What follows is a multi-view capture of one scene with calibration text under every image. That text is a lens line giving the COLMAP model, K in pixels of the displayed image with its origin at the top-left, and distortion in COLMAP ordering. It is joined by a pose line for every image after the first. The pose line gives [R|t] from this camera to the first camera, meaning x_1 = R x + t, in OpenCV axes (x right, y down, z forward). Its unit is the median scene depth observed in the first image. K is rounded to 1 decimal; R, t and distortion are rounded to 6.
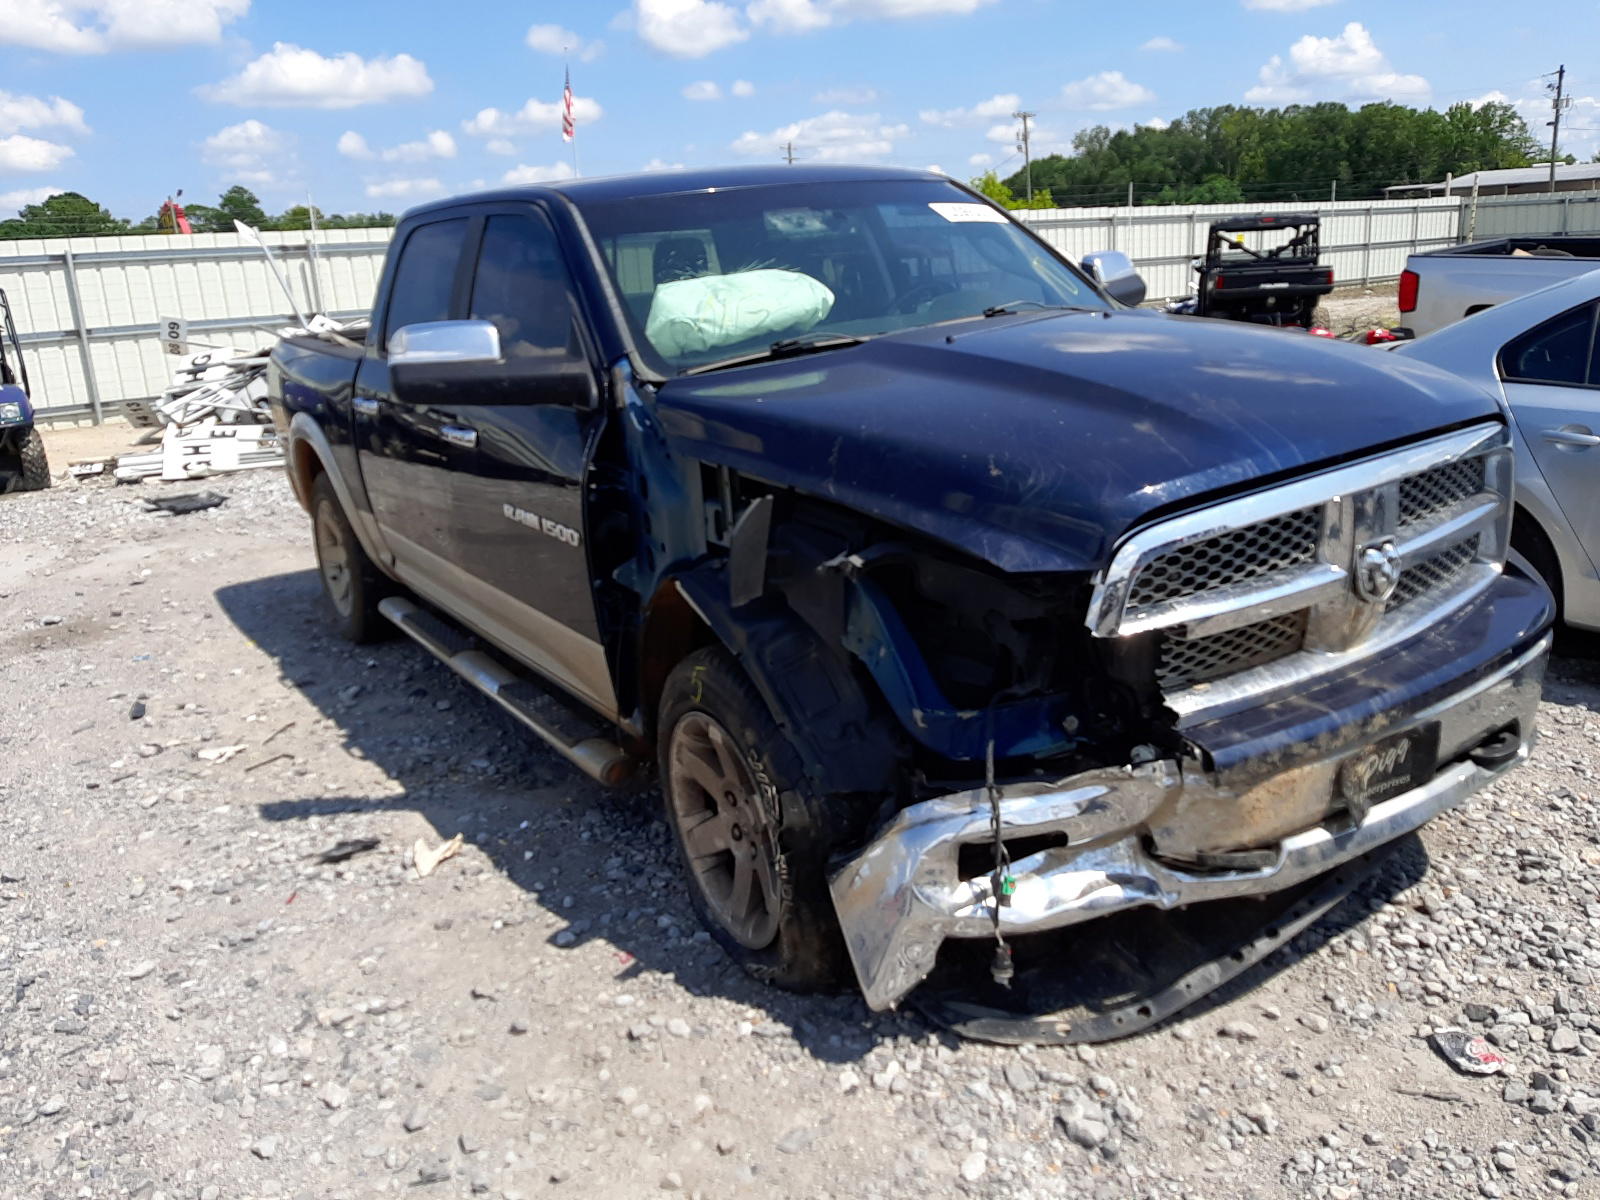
lens RADIAL K [[1219.7, 0, 800.0], [0, 1219.7, 600.0], [0, 0, 1]] dist [0.123353, -0.182586]
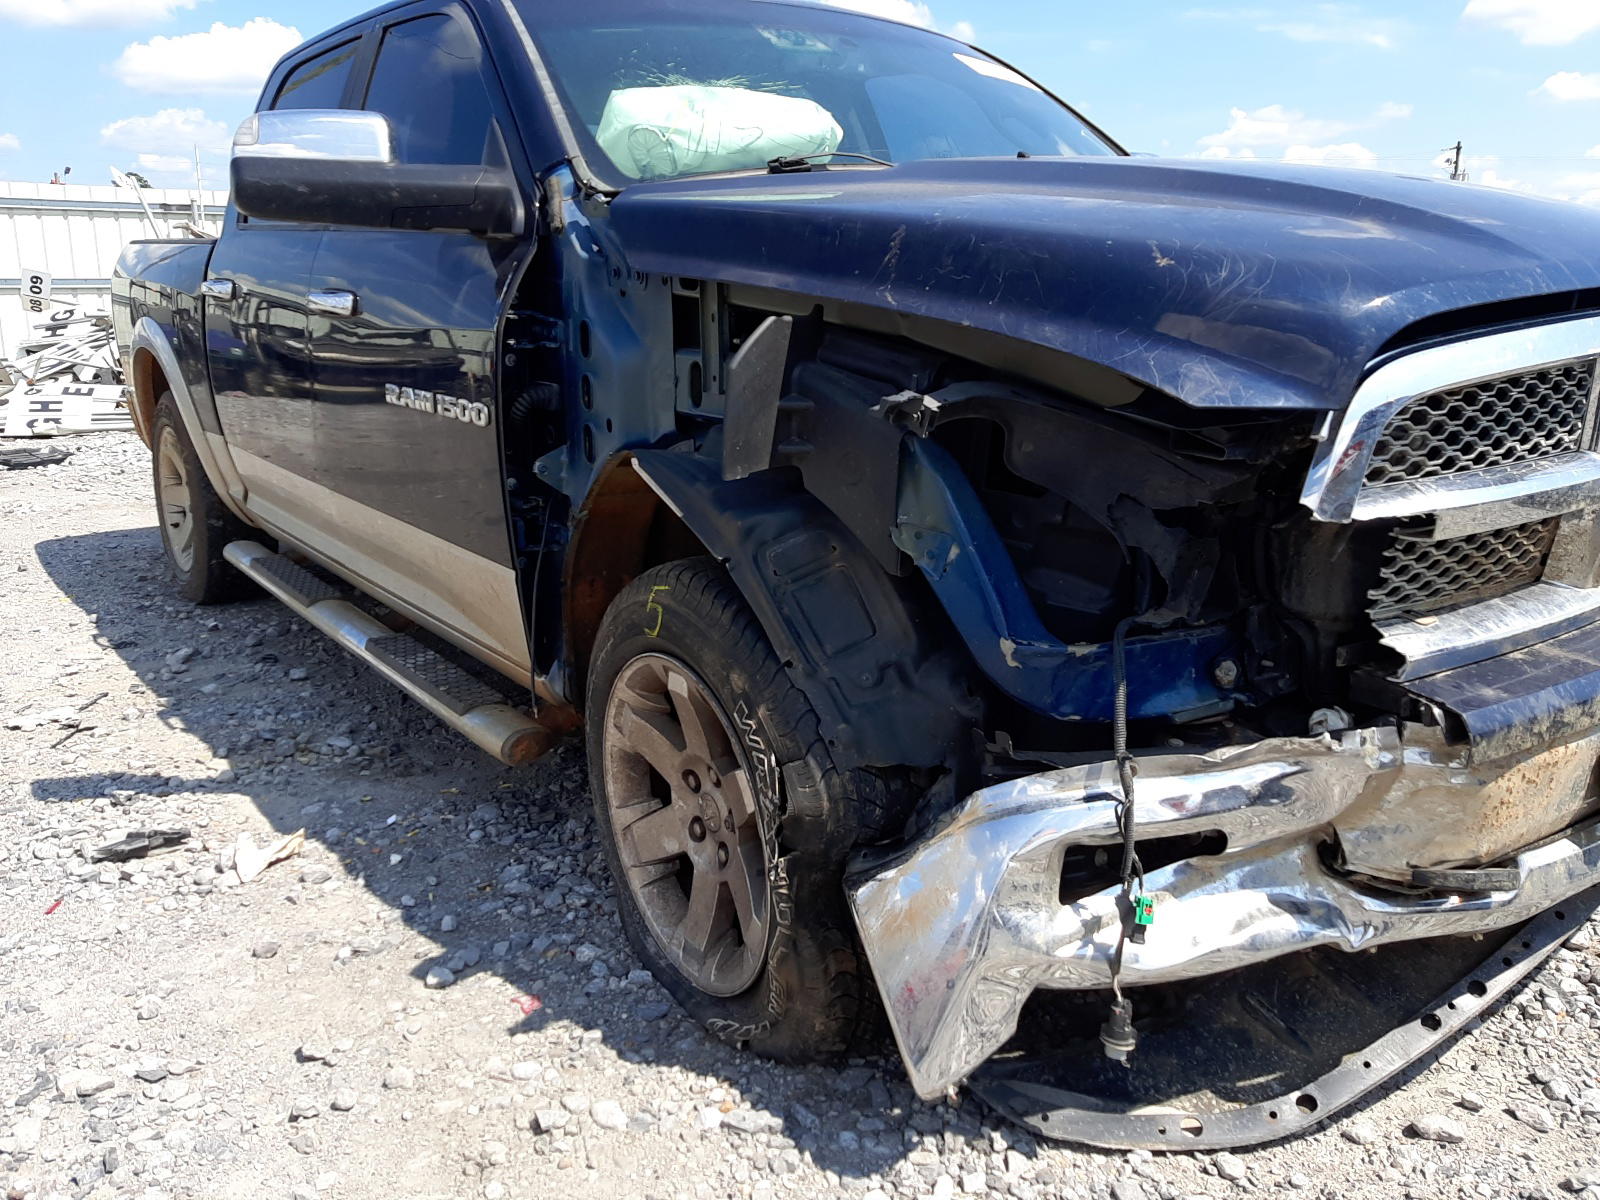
lens RADIAL K [[1229.7, 0, 800.0], [0, 1229.7, 600.0], [0, 0, 1]] dist [0.079282, -0.114927]
pose [[0.995645, 0.045251, 0.081510, -0.060733], [-0.043223, 0.998715, -0.026466, 0.079435], [-0.082603, 0.022828, 0.996321, 0.305501]]
